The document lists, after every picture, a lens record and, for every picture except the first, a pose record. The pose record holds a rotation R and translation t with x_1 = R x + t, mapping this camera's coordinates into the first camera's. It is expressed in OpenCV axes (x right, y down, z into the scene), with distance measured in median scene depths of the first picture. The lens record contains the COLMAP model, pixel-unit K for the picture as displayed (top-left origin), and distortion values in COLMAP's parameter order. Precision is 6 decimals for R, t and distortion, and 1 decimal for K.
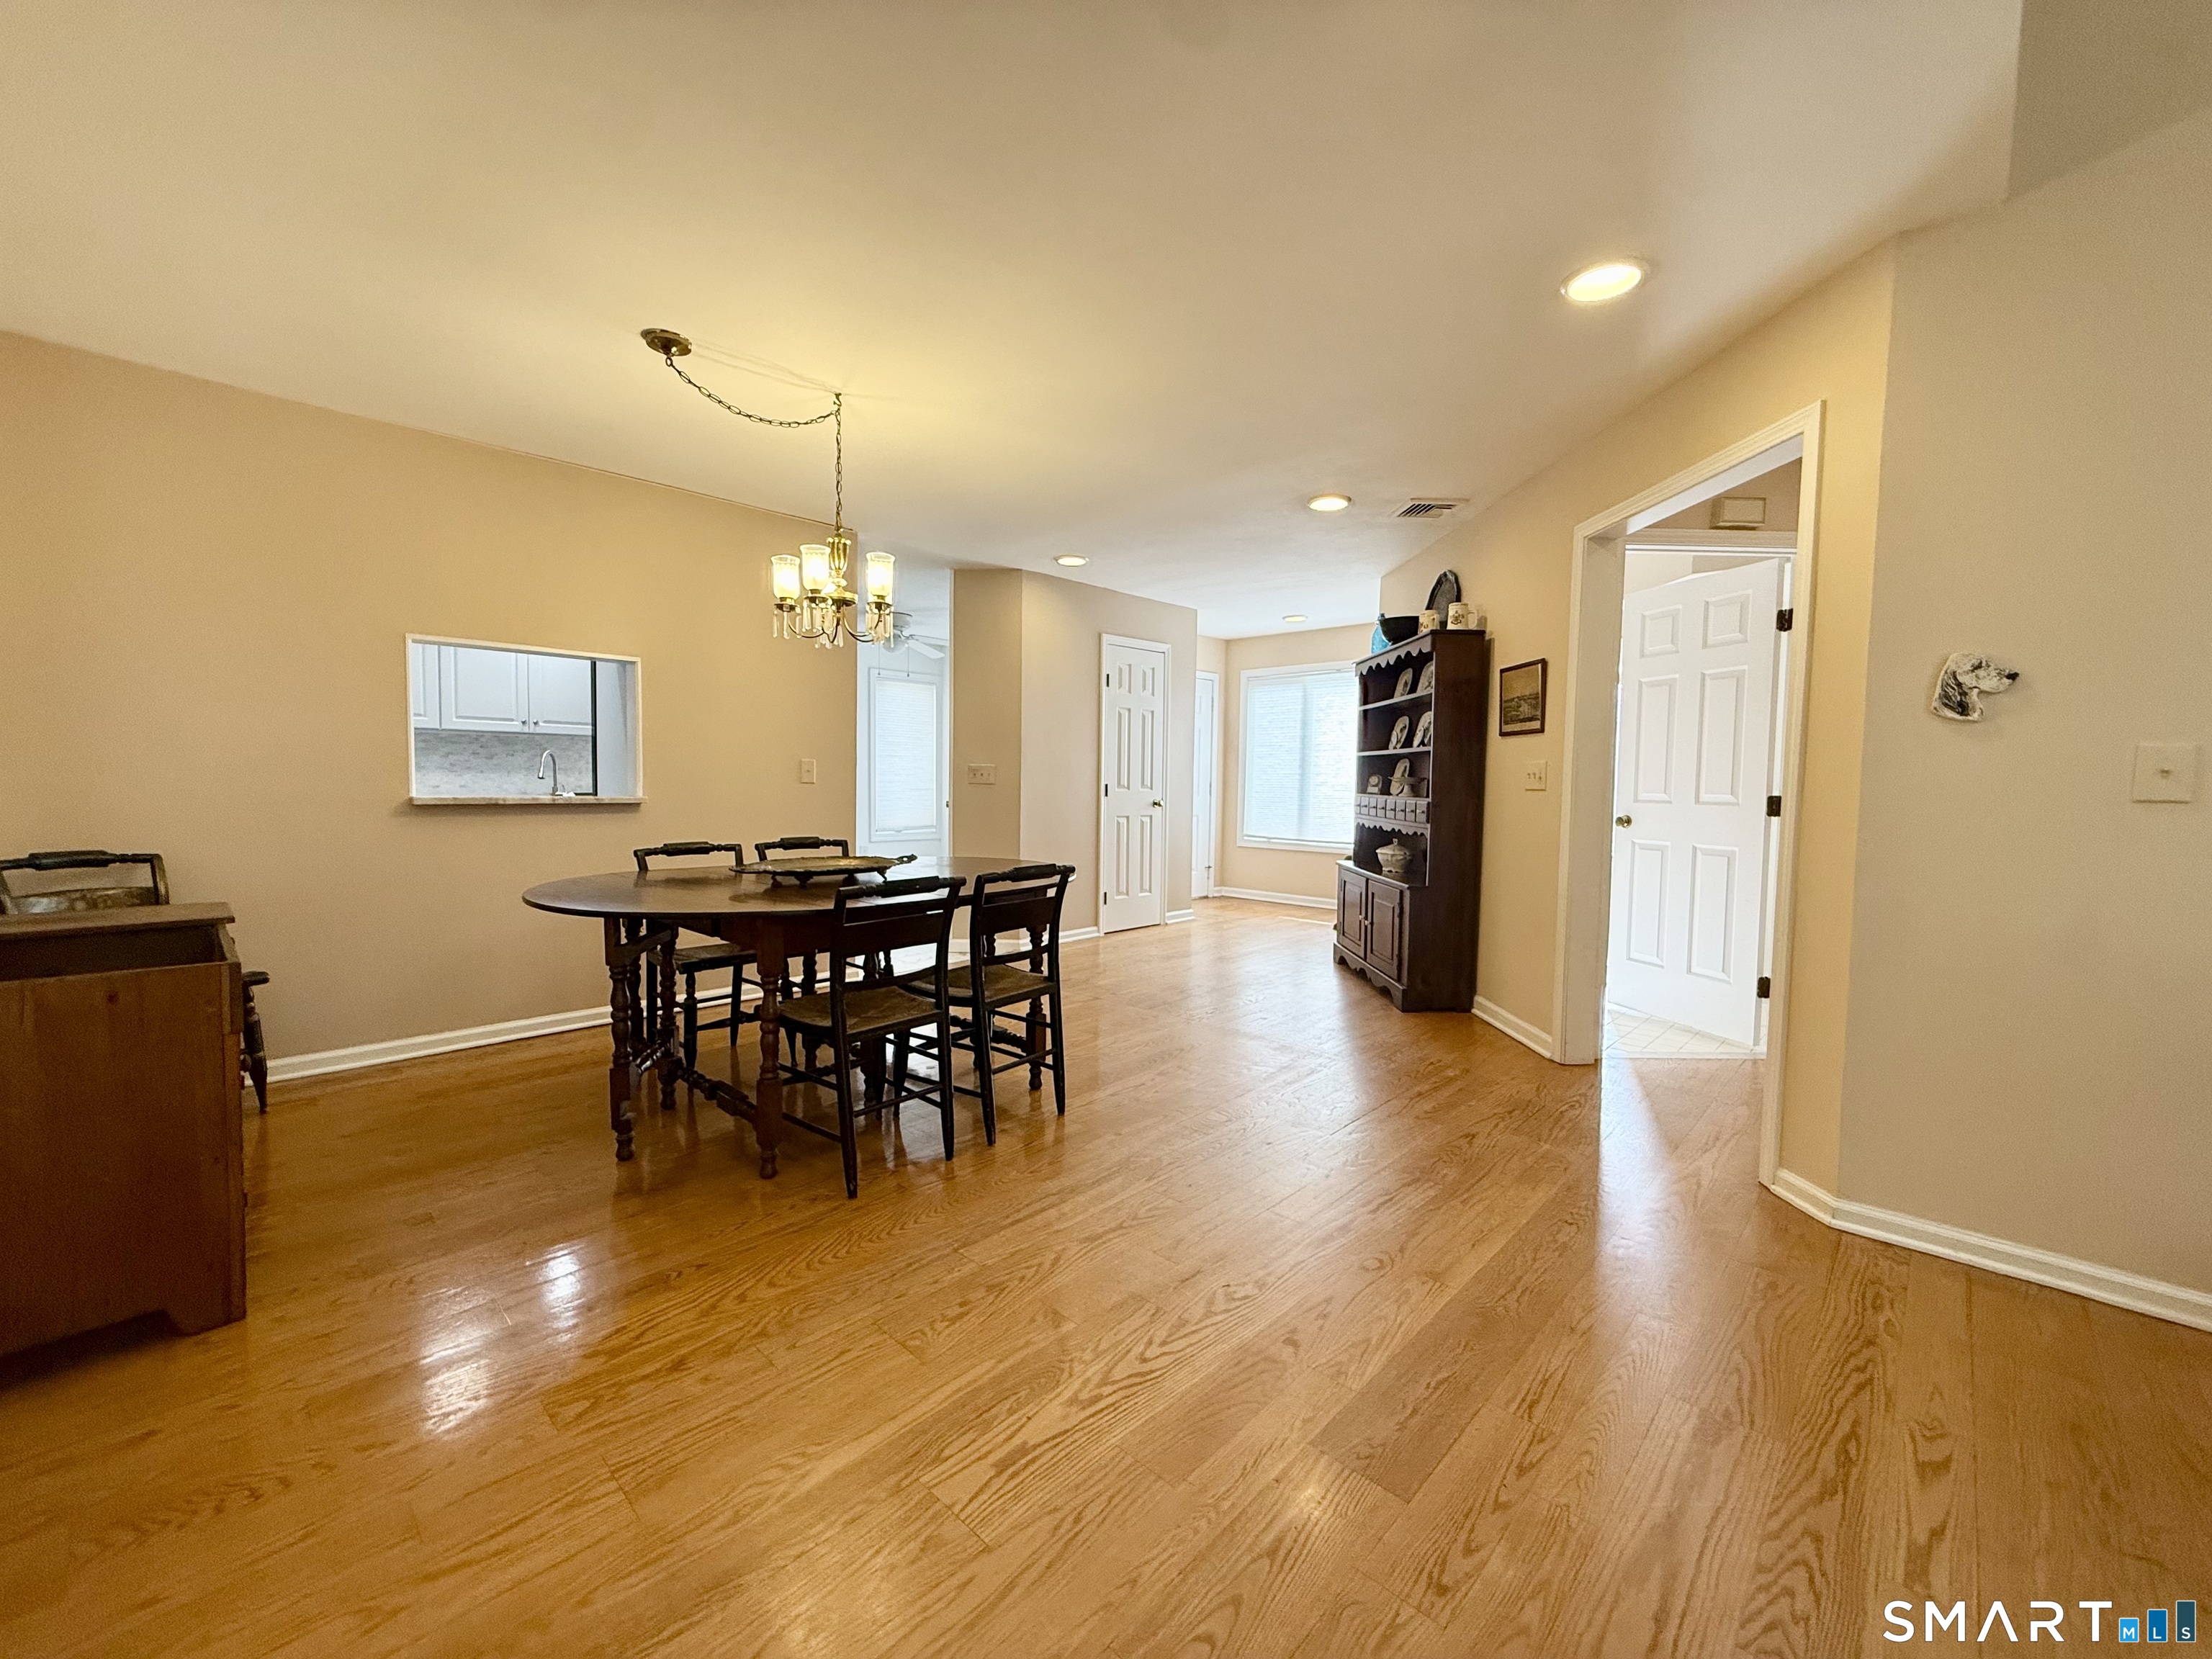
lens RADIAL K [[883.7, 0, 1107.8], [0, 883.7, 834.6], [0, 0, 1]] dist [0.000674, 0.000404]
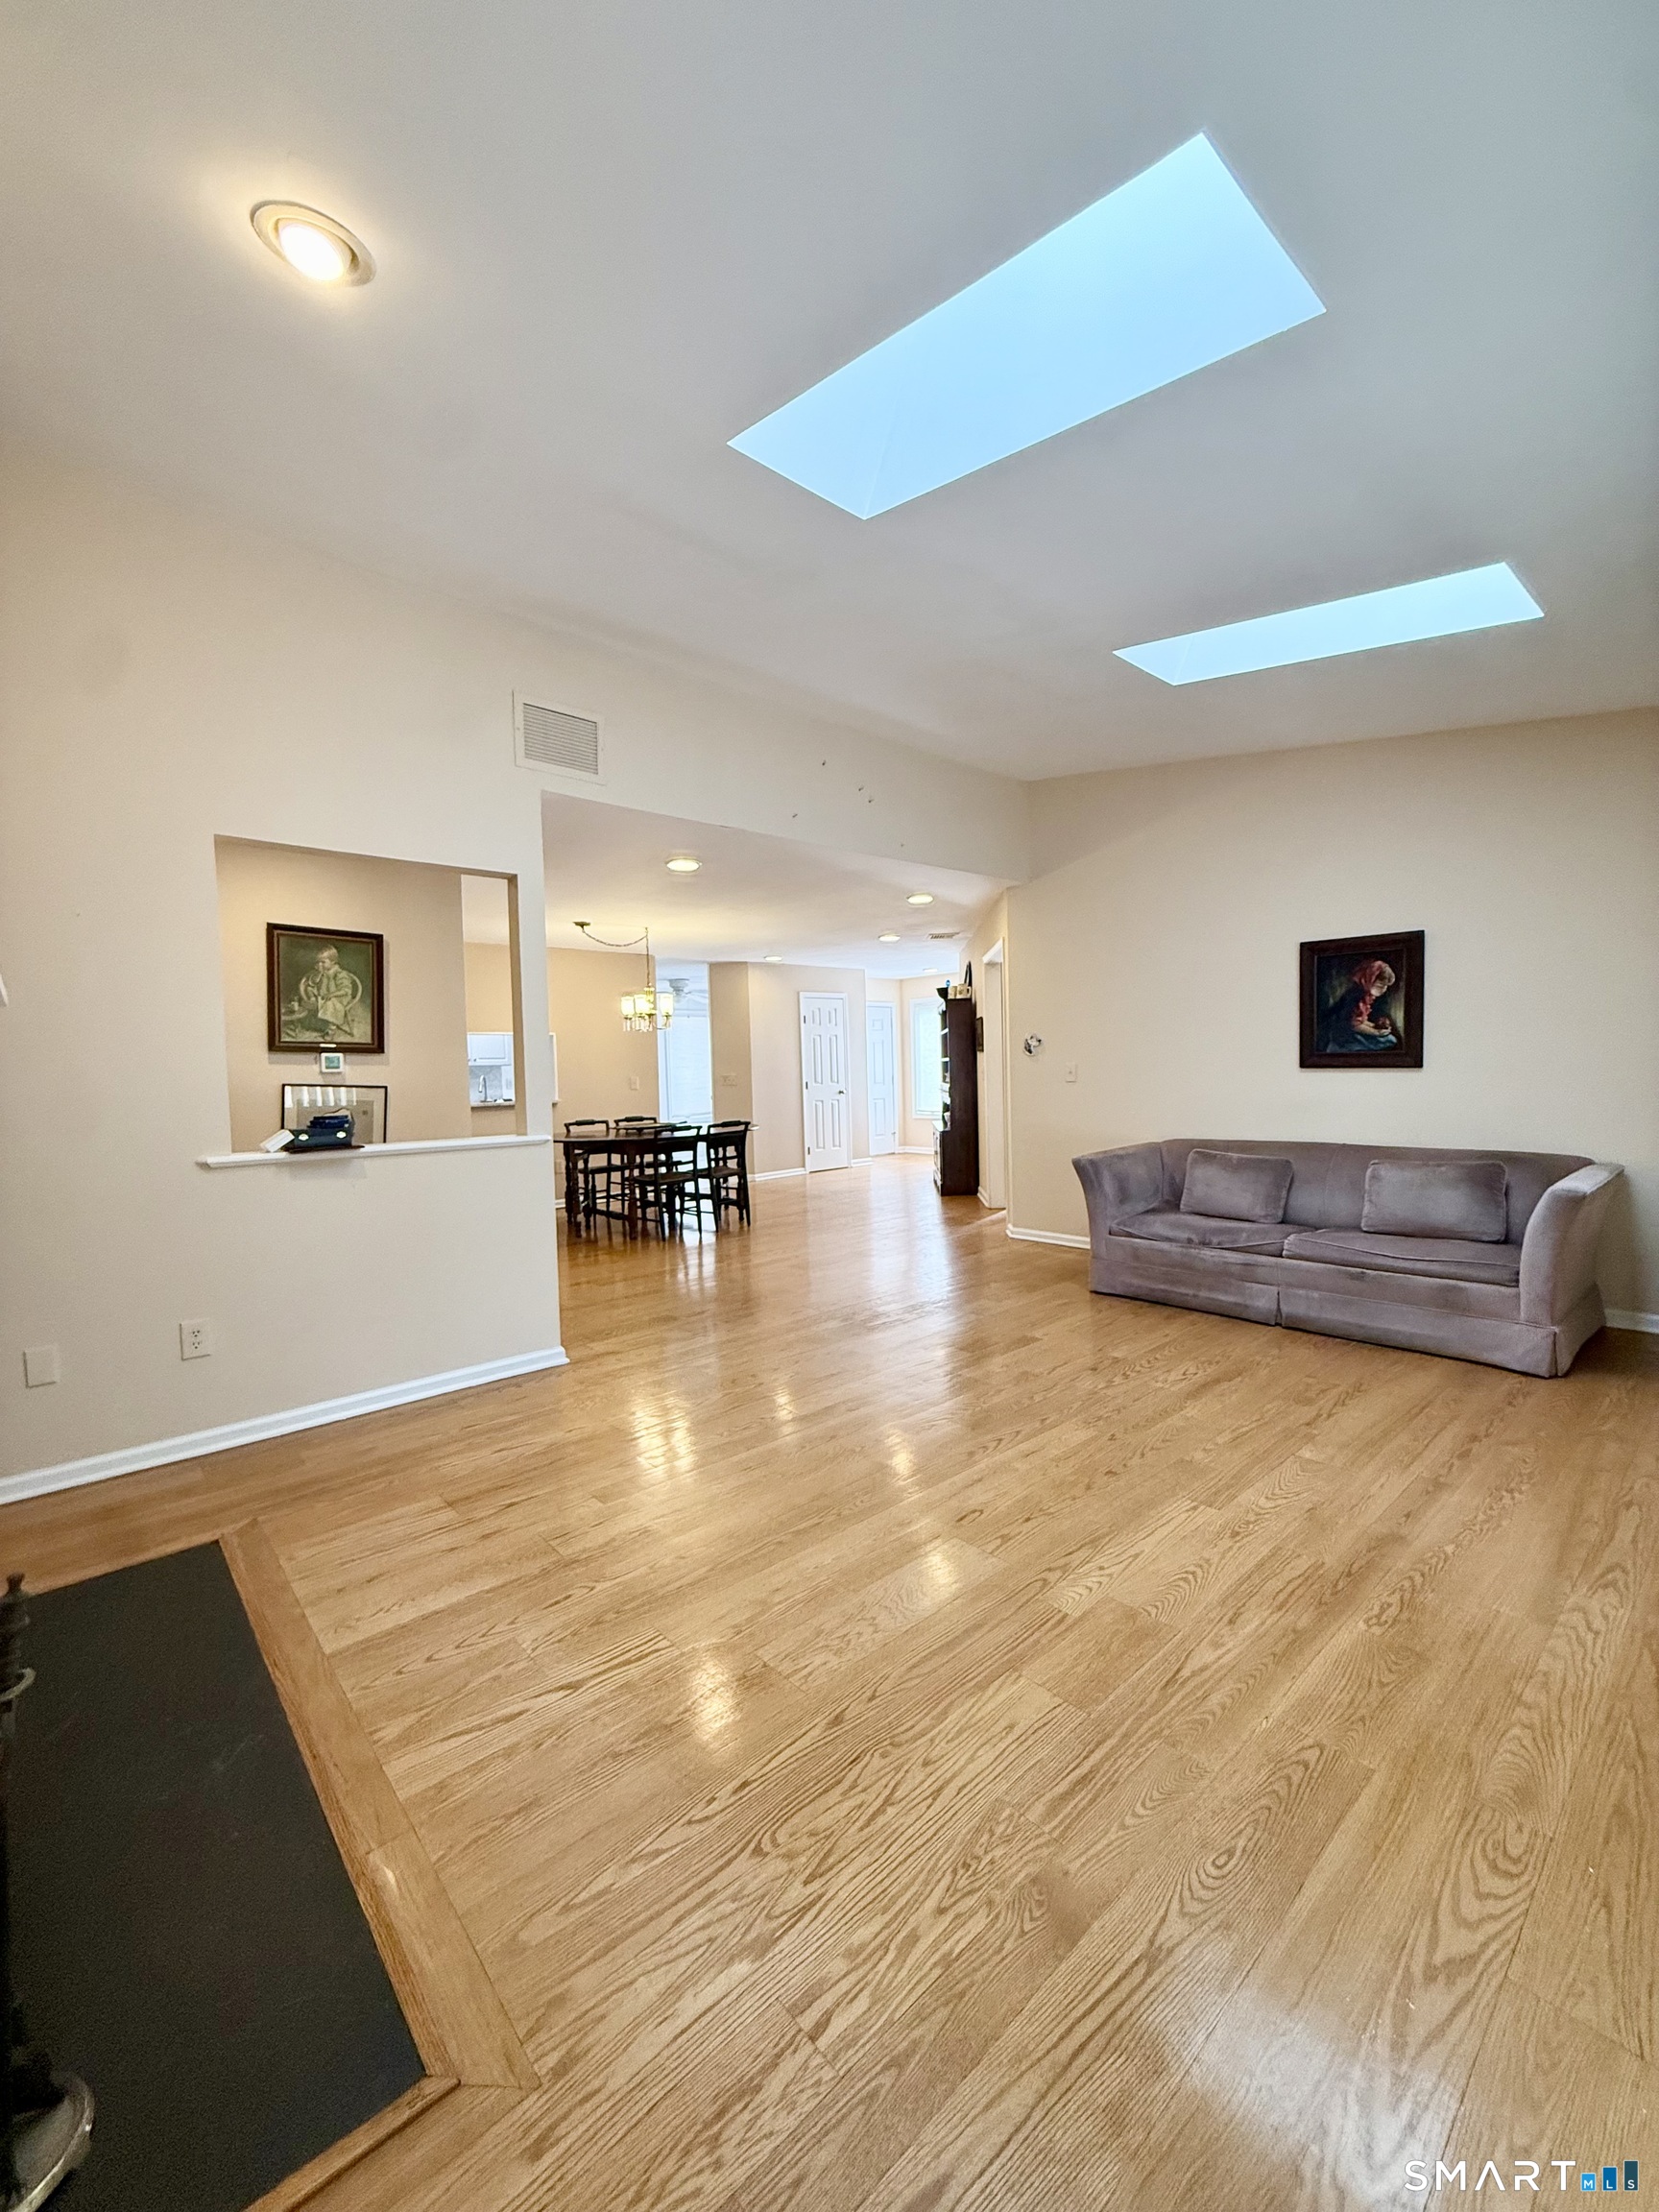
lens RADIAL K [[883.7, 0, 829.5], [0, 883.7, 1106.7], [0, 0, 1]] dist [0.000674, 0.000404]
pose [[0.995642, -0.038941, -0.084742, 0.317293], [0.037378, 0.999102, -0.019951, 0.042441], [0.085443, 0.016697, 0.996203, -1.136194]]
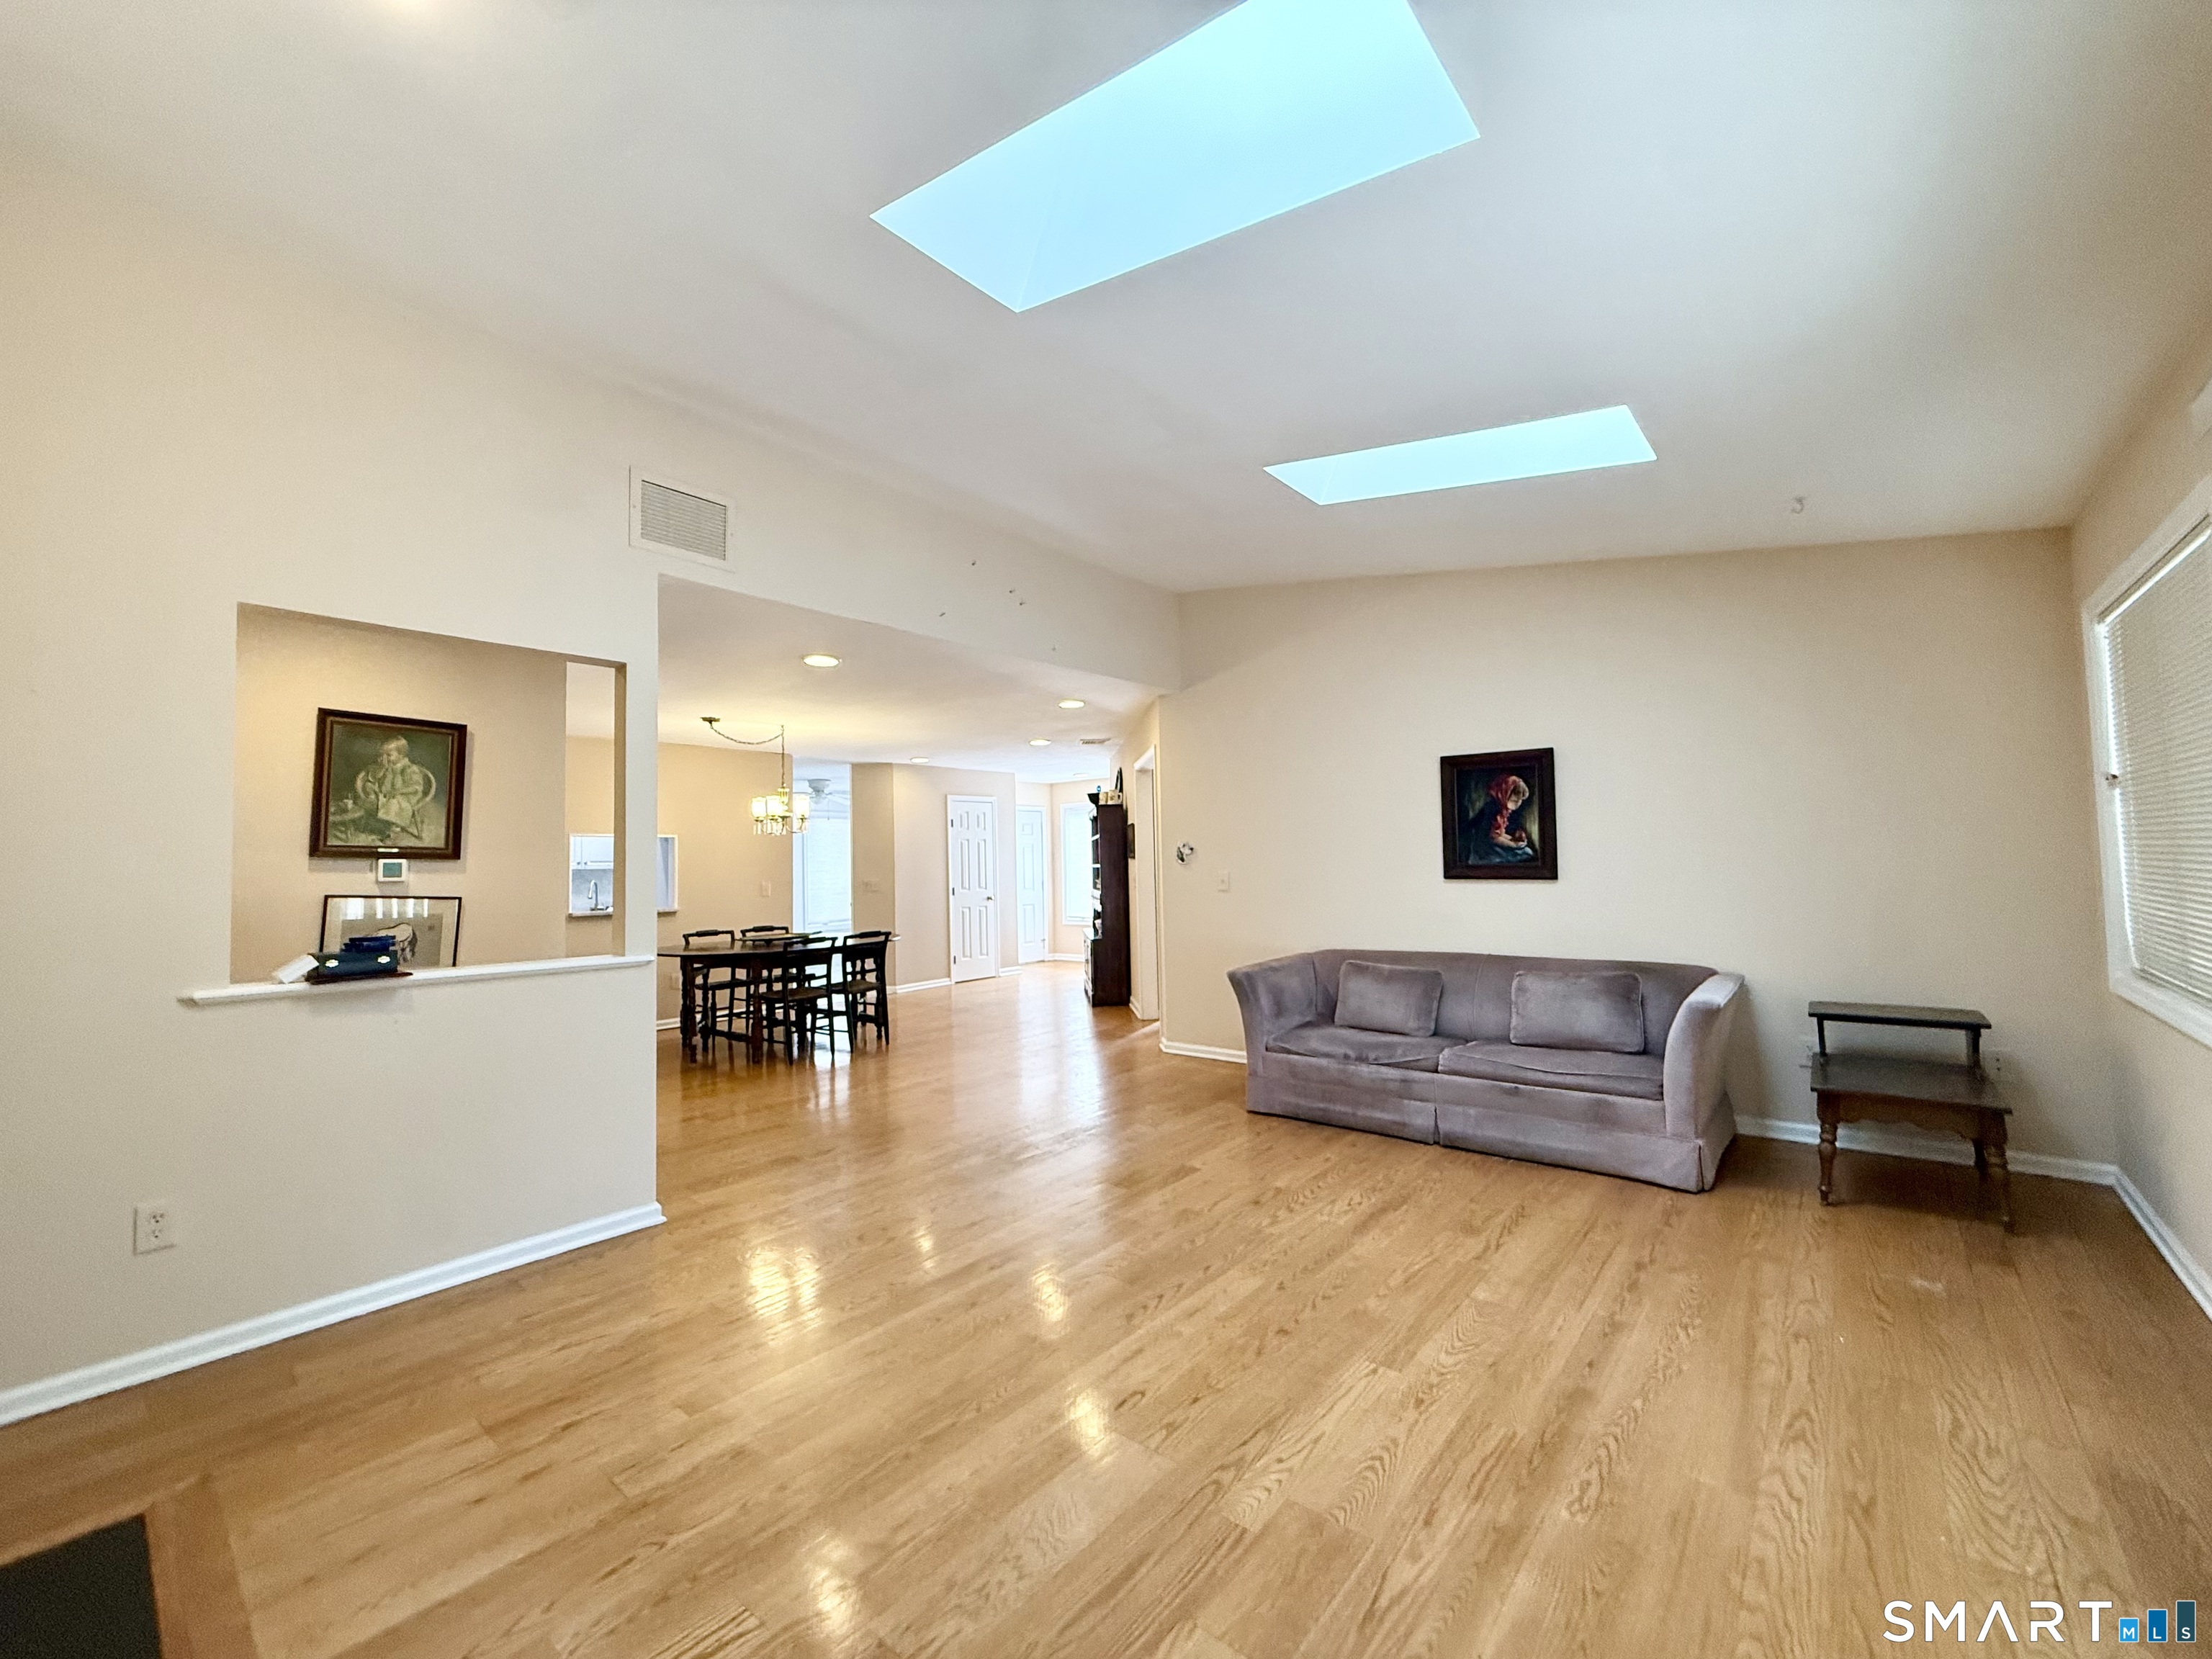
lens RADIAL K [[883.7, 0, 1101.3], [0, 883.7, 832.9], [0, 0, 1]] dist [0.000674, 0.000404]
pose [[0.997778, -0.035991, 0.056072, 0.315932], [0.041497, 0.994086, -0.100358, 0.027778], [-0.052128, 0.102462, 0.993370, -1.070946]]
